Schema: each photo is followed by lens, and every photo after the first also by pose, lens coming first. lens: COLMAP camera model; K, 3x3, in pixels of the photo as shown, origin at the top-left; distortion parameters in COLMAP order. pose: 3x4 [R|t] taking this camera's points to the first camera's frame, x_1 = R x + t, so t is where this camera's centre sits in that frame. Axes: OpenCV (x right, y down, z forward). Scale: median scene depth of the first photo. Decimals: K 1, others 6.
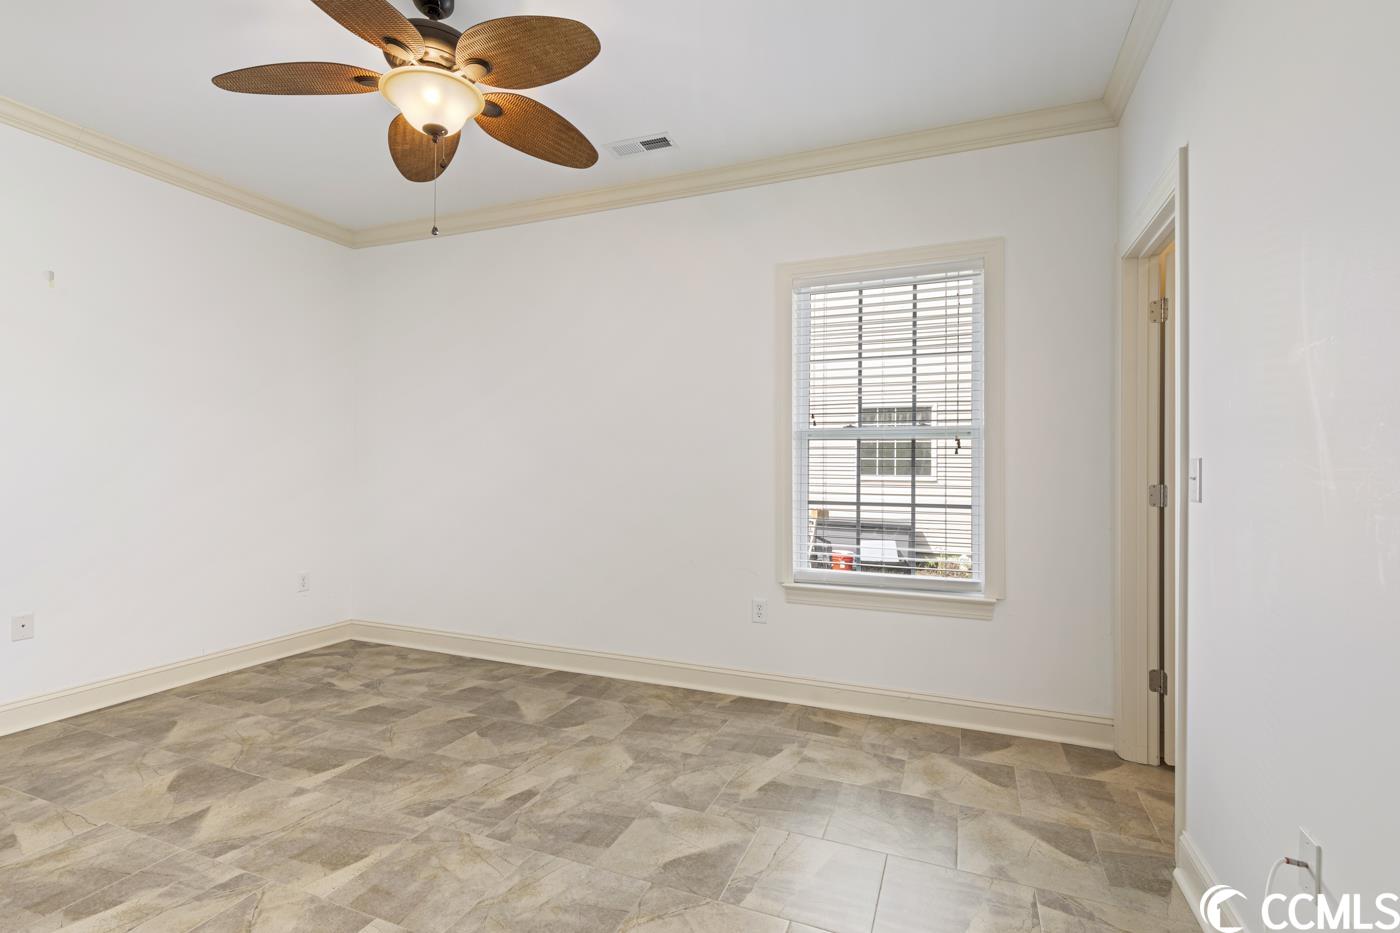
lens RADIAL K [[635.4, 0, 695.1], [0, 635.4, 452.7], [0, 0, 1]] dist [0.007095, 0.000333]
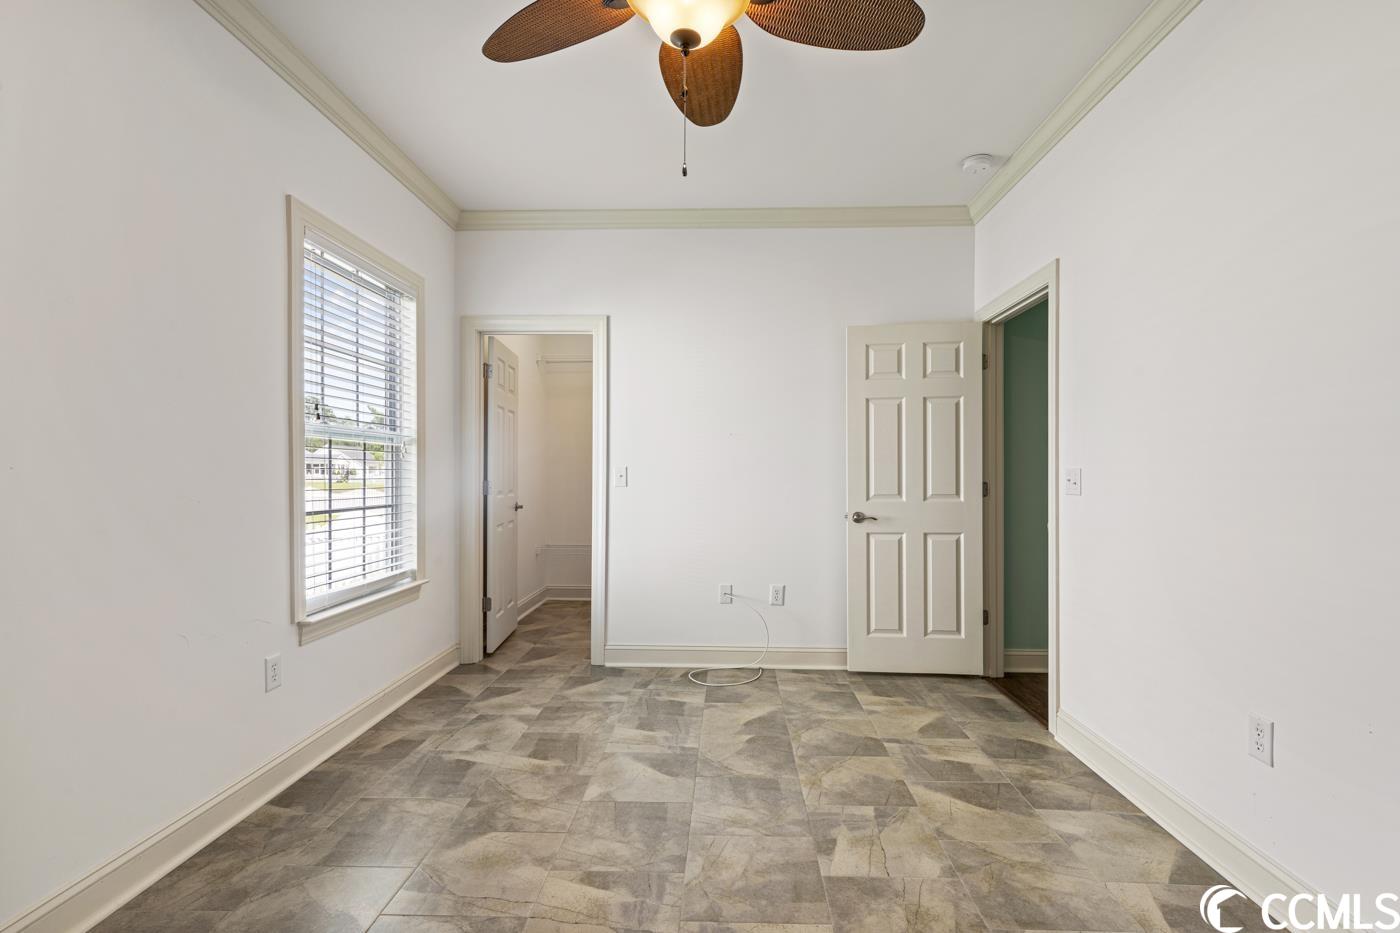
lens RADIAL K [[635.4, 0, 711.7], [0, 635.4, 468.9], [0, 0, 1]] dist [0.007095, 0.000333]
pose [[-0.341256, -0.001667, 0.939969, -0.966882], [-0.025377, 0.999650, -0.007440, 0.018163], [-0.939628, -0.026392, -0.341179, 1.032055]]
